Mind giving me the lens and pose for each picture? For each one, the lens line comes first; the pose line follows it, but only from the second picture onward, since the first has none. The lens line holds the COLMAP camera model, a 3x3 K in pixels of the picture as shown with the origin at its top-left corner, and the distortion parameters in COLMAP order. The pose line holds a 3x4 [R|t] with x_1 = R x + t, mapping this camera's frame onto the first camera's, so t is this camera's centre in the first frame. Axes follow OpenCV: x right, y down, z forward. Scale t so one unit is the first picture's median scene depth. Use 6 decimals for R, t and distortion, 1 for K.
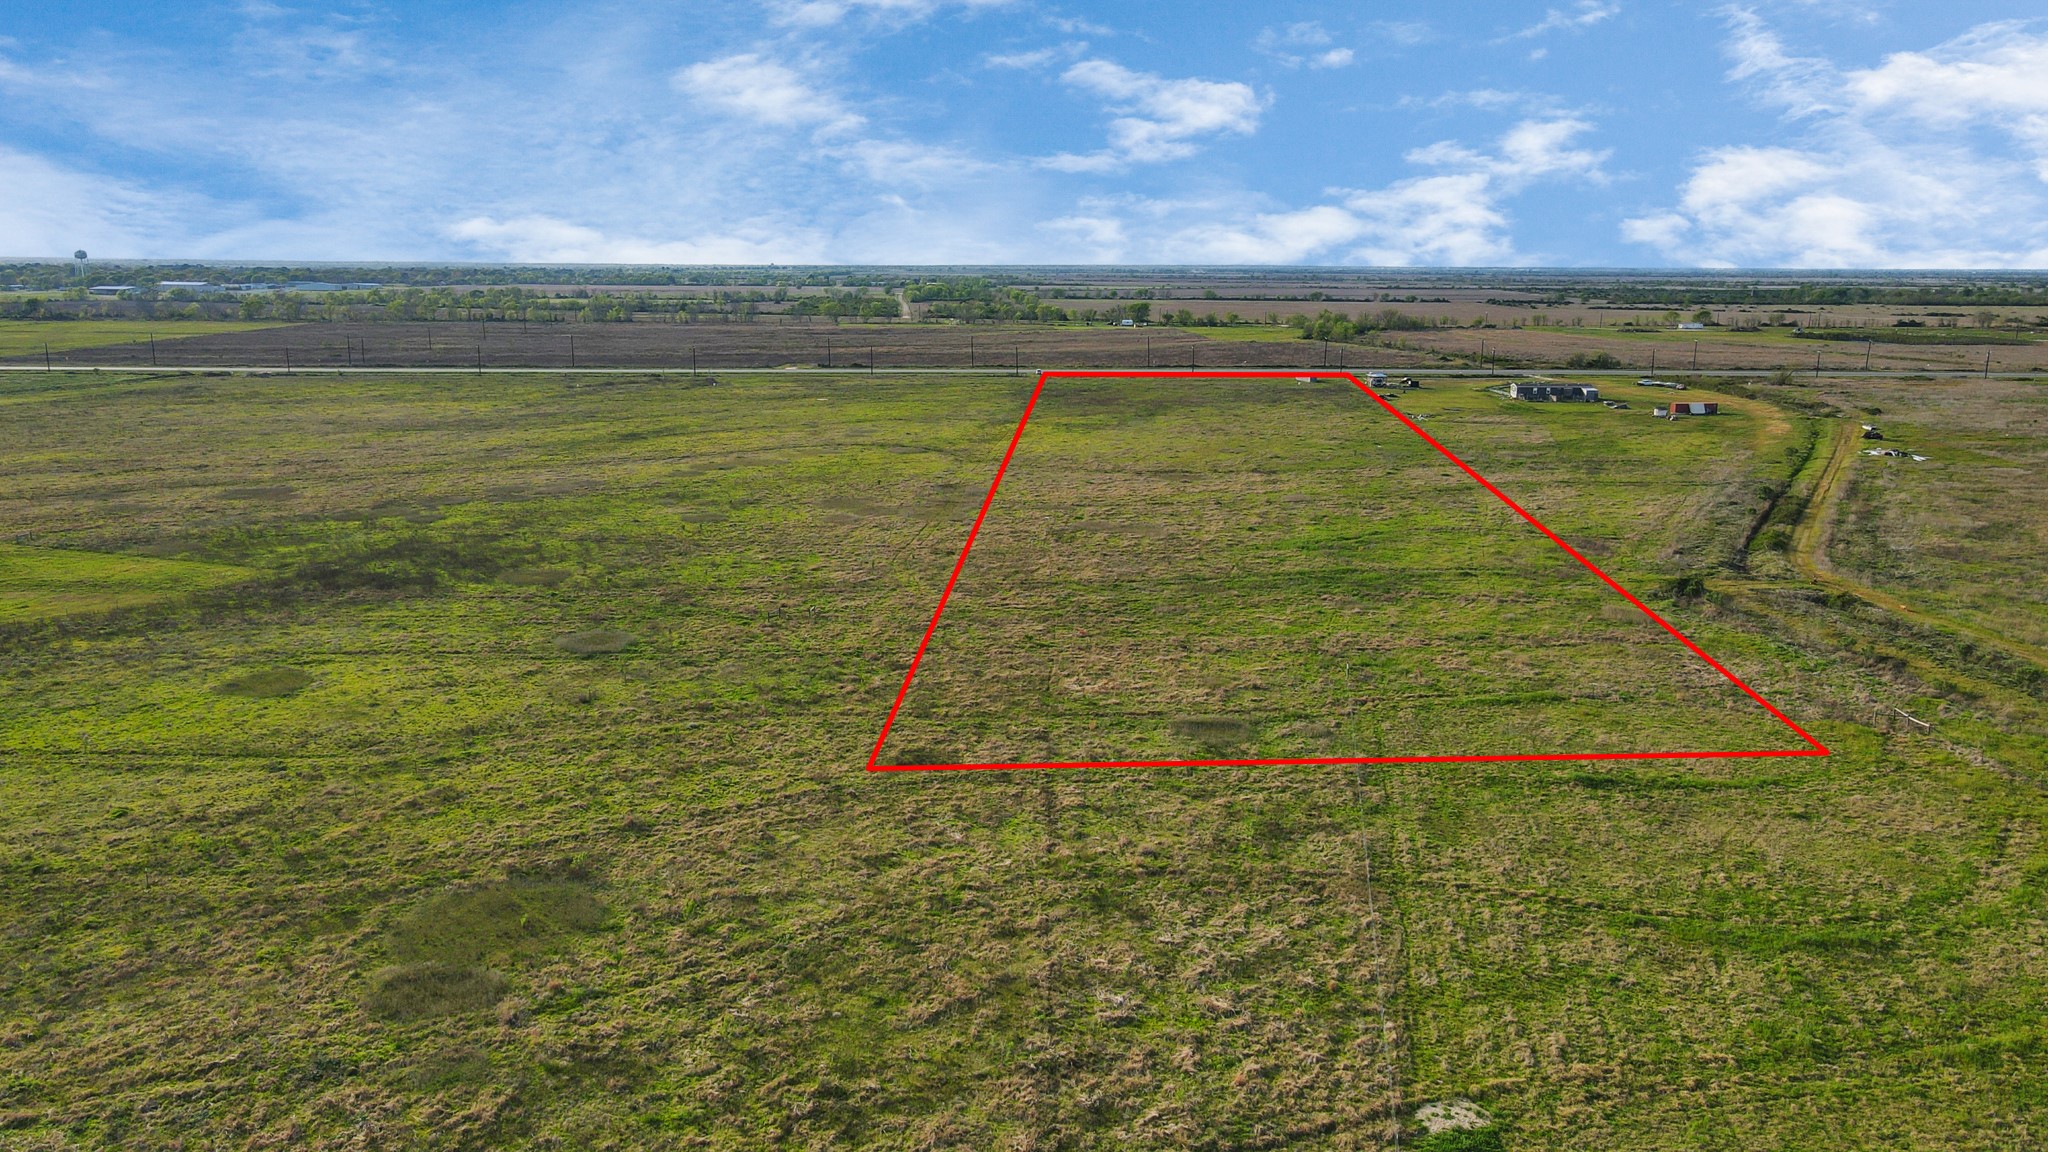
lens RADIAL K [[1505.3, 0, 1010.8], [0, 1505.3, 567.5], [0, 0, 1]] dist [-0.001075, 0.037823]
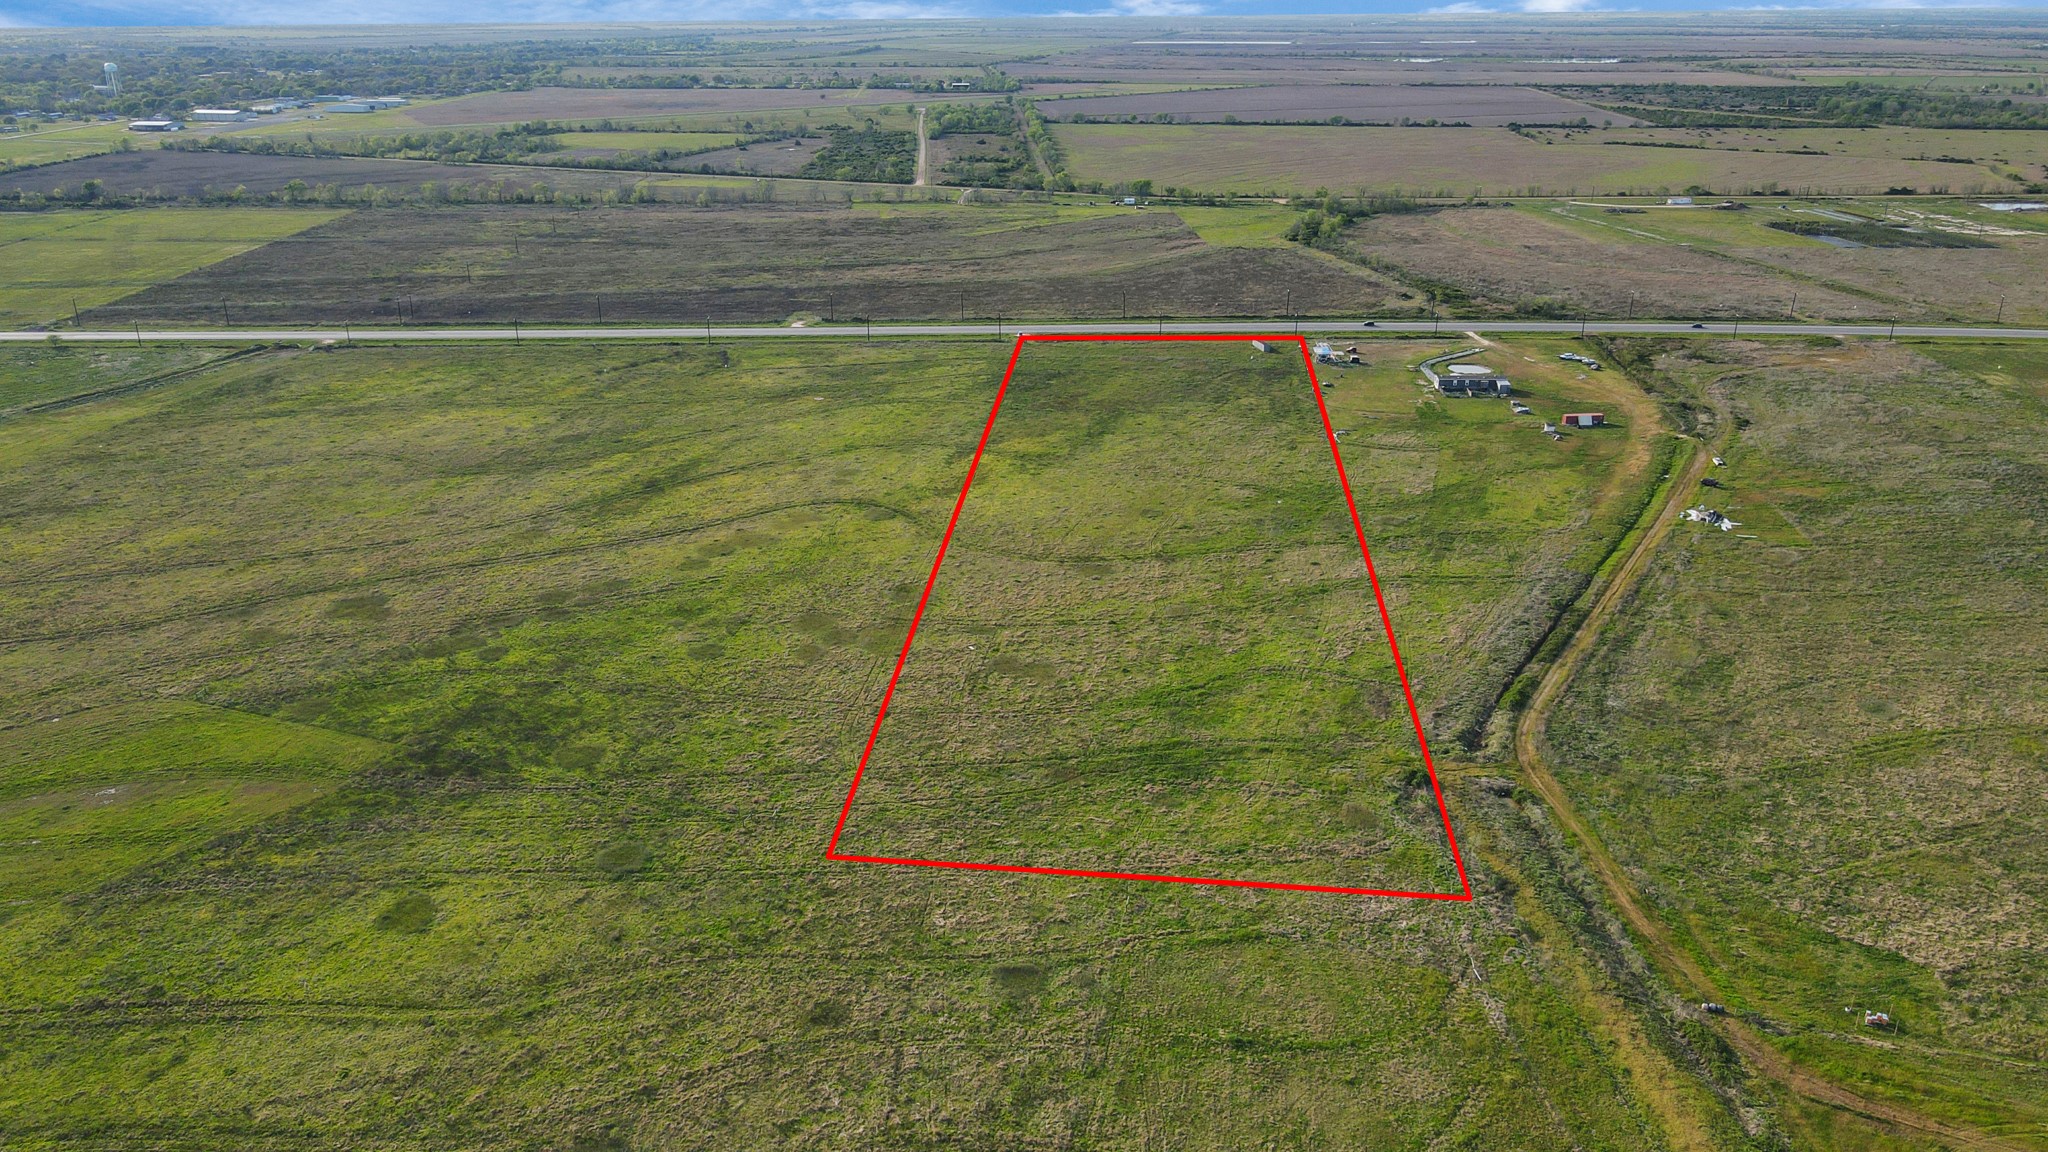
lens RADIAL K [[1505.3, 0, 1010.8], [0, 1505.3, 567.5], [0, 0, 1]] dist [-0.001075, 0.037823]
pose [[0.999651, 0.002487, -0.026311, 0.099593], [0.001744, 0.987182, 0.159591, -0.334442], [0.026371, -0.159581, 0.986833, -0.278585]]
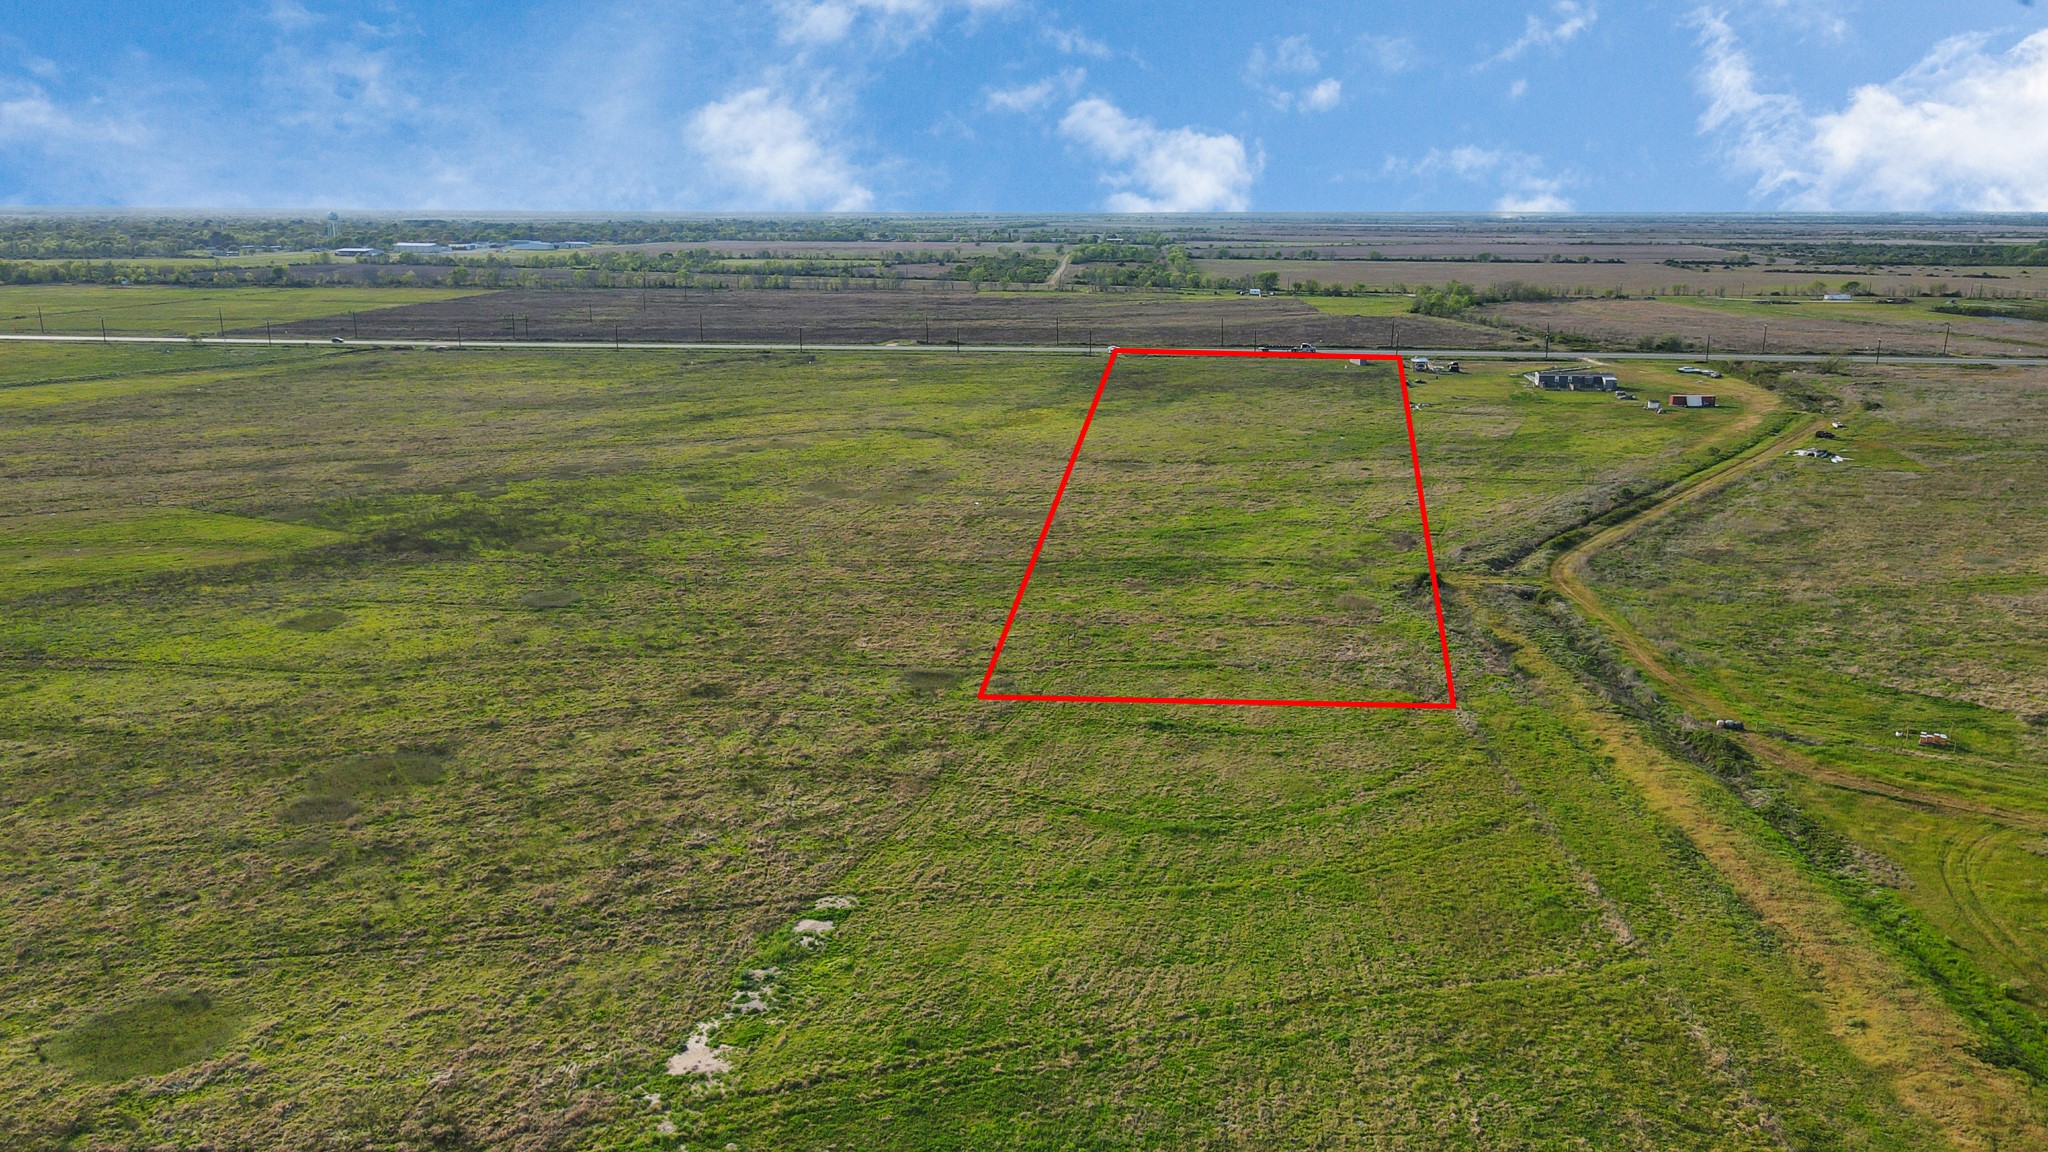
lens RADIAL K [[1505.3, 0, 1010.8], [0, 1505.3, 567.5], [0, 0, 1]] dist [-0.001075, 0.037823]
pose [[0.990543, 0.028879, -0.134128, 0.235605], [-0.024242, 0.999055, 0.036074, -0.028267], [0.135044, -0.032482, 0.990307, -0.220946]]
